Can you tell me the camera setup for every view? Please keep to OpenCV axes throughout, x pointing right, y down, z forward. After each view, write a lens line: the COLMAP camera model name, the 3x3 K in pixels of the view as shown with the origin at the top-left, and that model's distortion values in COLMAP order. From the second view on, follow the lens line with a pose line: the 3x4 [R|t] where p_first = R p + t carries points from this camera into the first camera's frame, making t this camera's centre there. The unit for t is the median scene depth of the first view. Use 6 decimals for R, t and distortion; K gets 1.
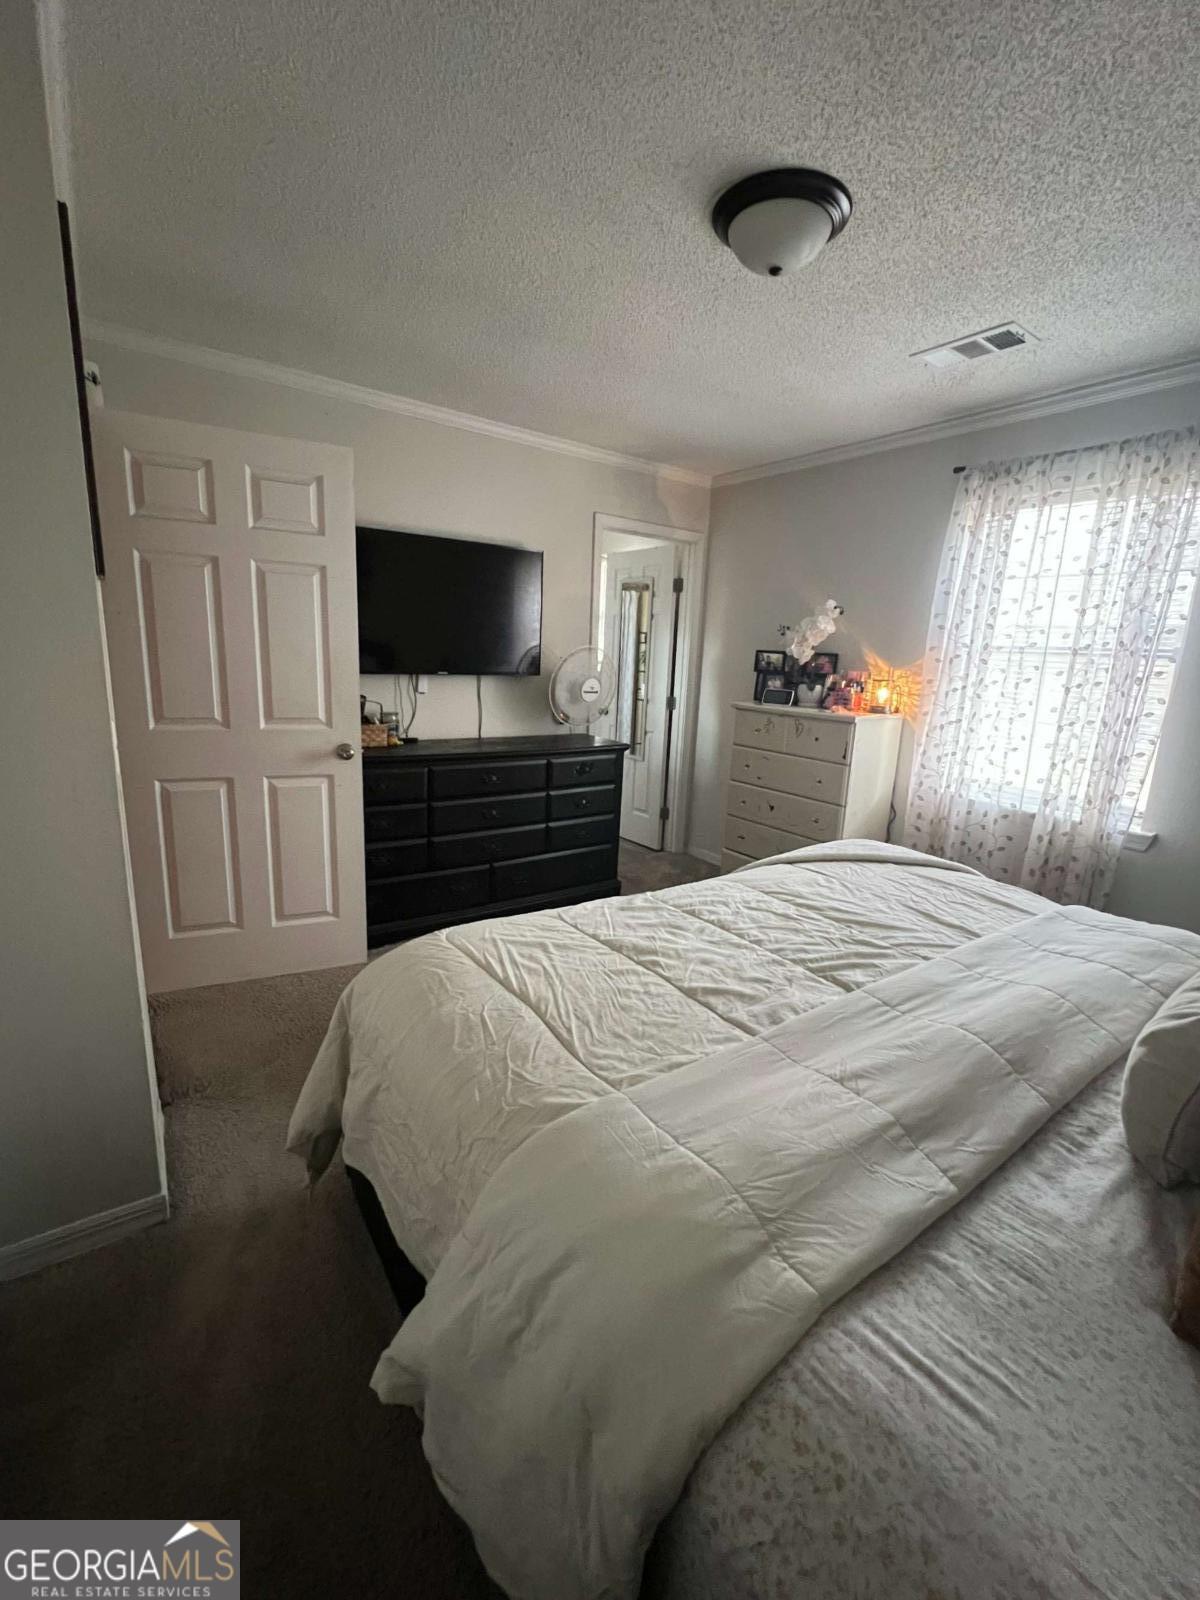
lens RADIAL K [[658.6, 0, 600.0], [0, 658.6, 800.0], [0, 0, 1]] dist [0.001518, 0.000074]
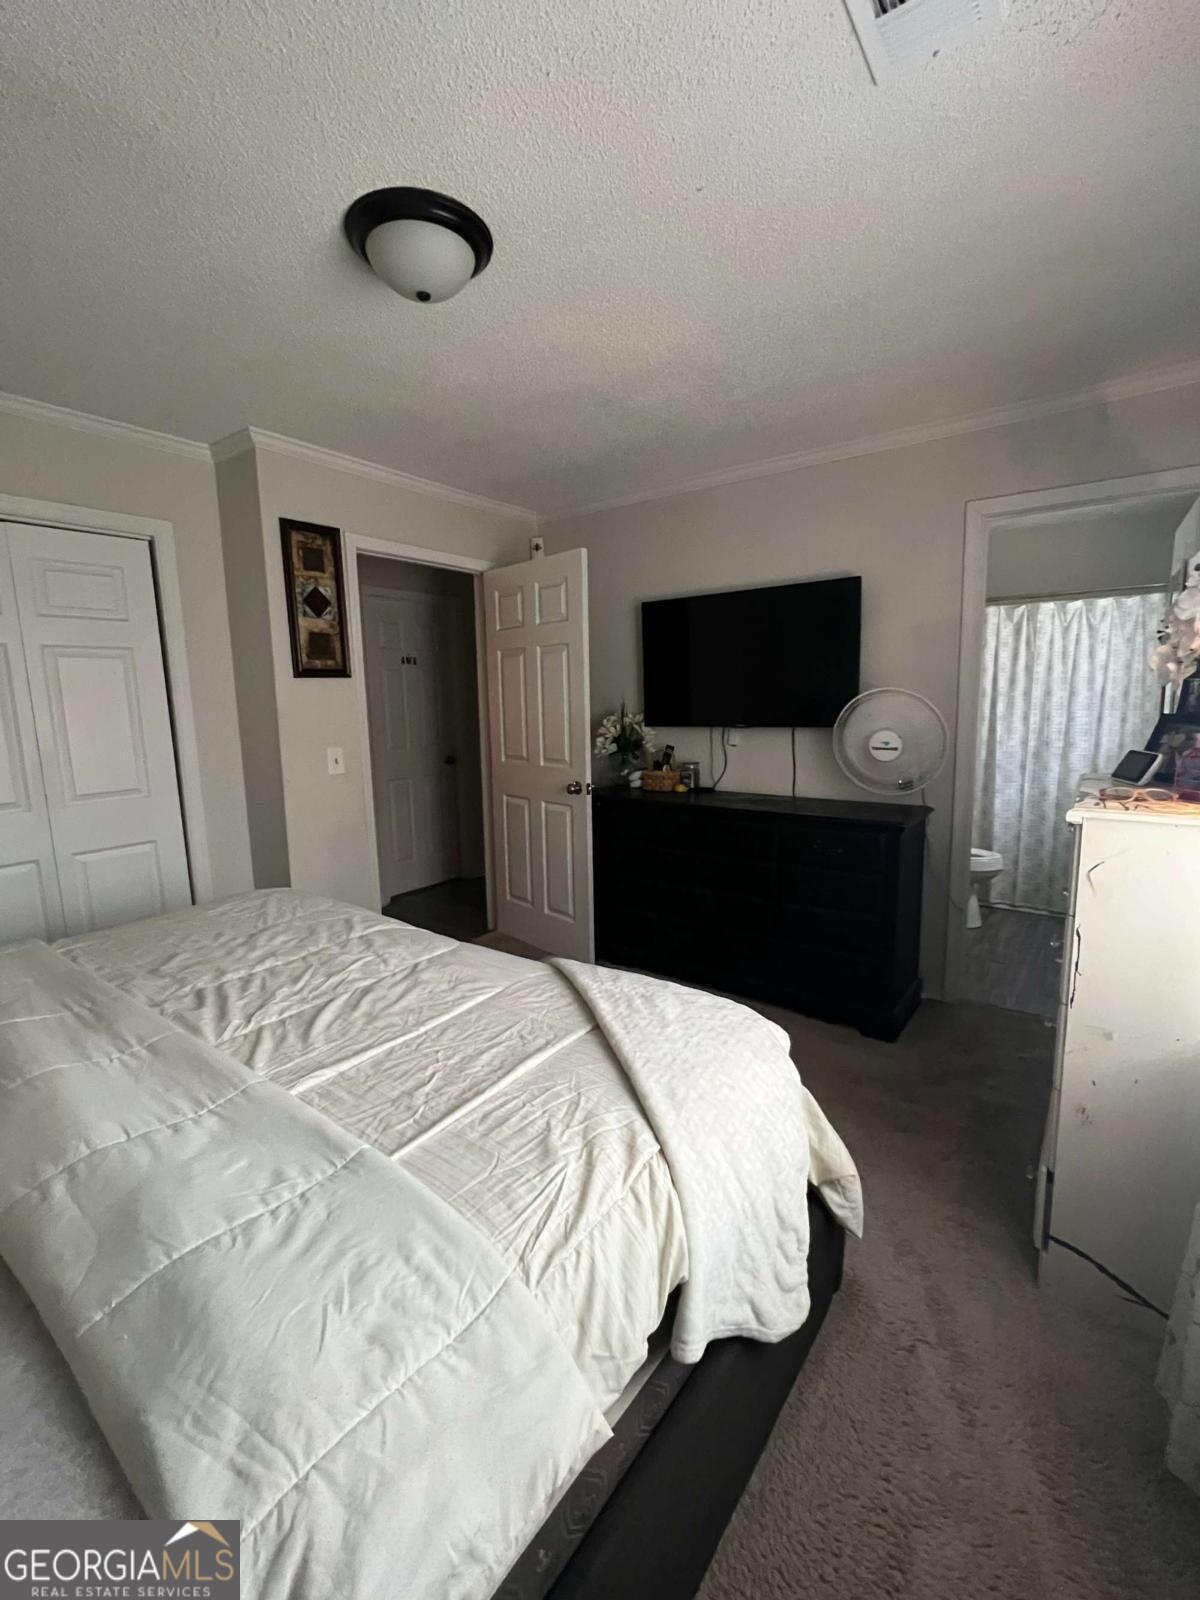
lens RADIAL K [[658.6, 0, 600.0], [0, 658.6, 800.0], [0, 0, 1]] dist [0.001518, 0.000074]
pose [[0.338474, 0.094386, -0.936230, 0.781392], [-0.180540, 0.982986, 0.033830, -0.099786], [0.923494, 0.157576, 0.349756, 0.610360]]
